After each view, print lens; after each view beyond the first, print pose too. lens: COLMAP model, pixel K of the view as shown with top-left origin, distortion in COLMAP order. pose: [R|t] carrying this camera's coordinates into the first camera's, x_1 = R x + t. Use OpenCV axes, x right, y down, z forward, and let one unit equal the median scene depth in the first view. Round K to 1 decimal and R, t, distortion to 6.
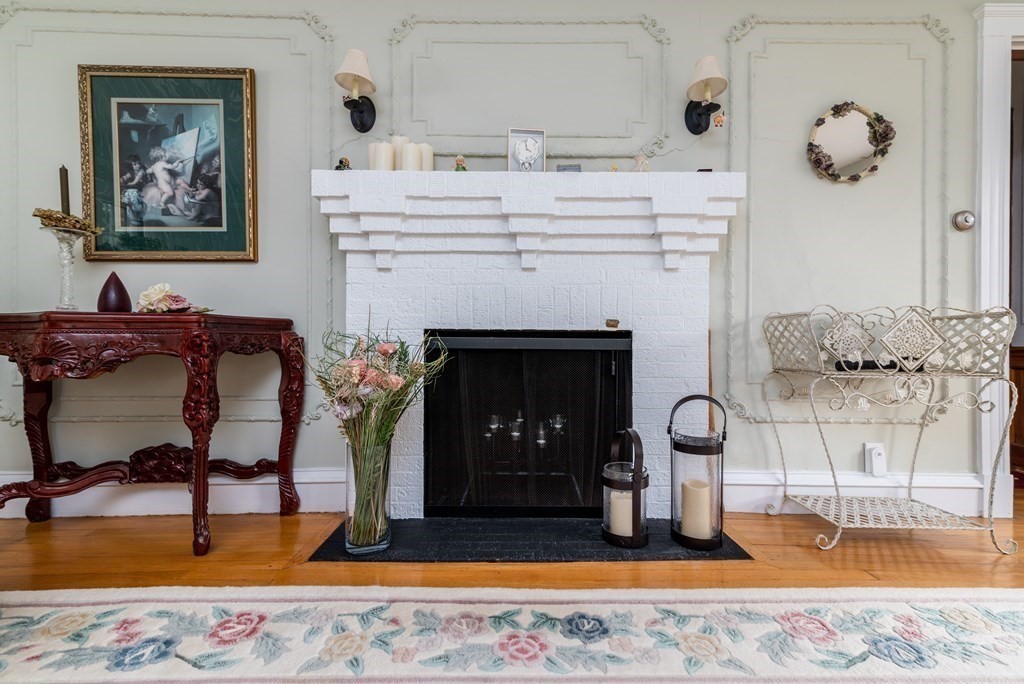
lens RADIAL K [[460.2, 0, 510.7], [0, 460.2, 344.1], [0, 0, 1]] dist [0.017801, 0.001026]
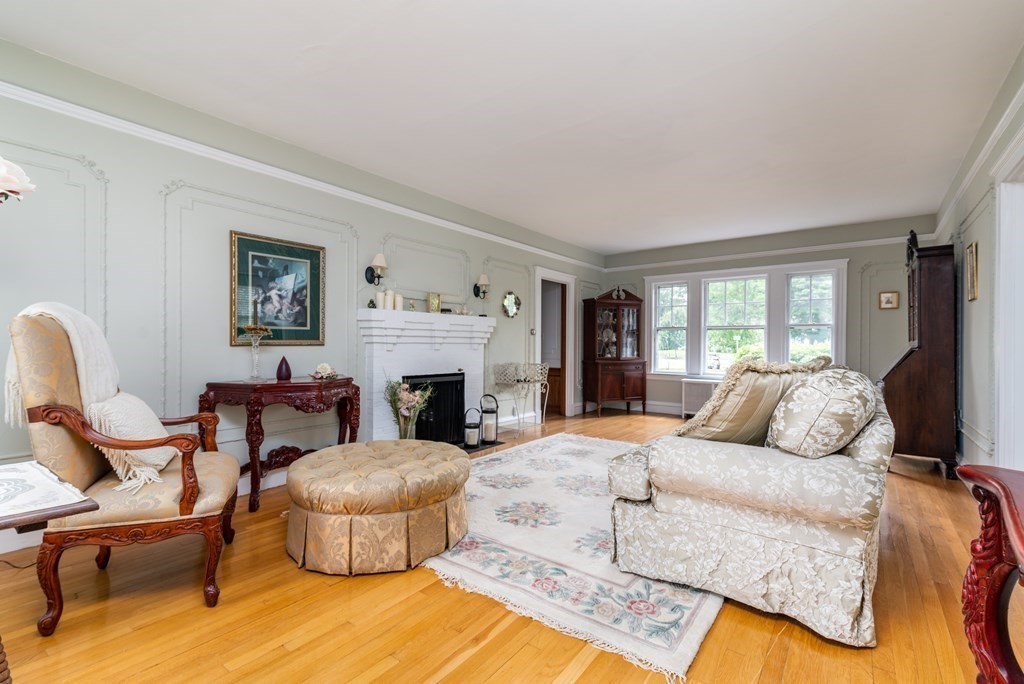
lens RADIAL K [[460.2, 0, 513.0], [0, 460.2, 342.4], [0, 0, 1]] dist [0.017801, 0.001026]
pose [[0.615321, 0.004137, 0.788266, -1.588369], [-0.009754, 0.999950, 0.002365, -0.202696], [-0.788216, -0.009144, 0.615330, -0.816547]]
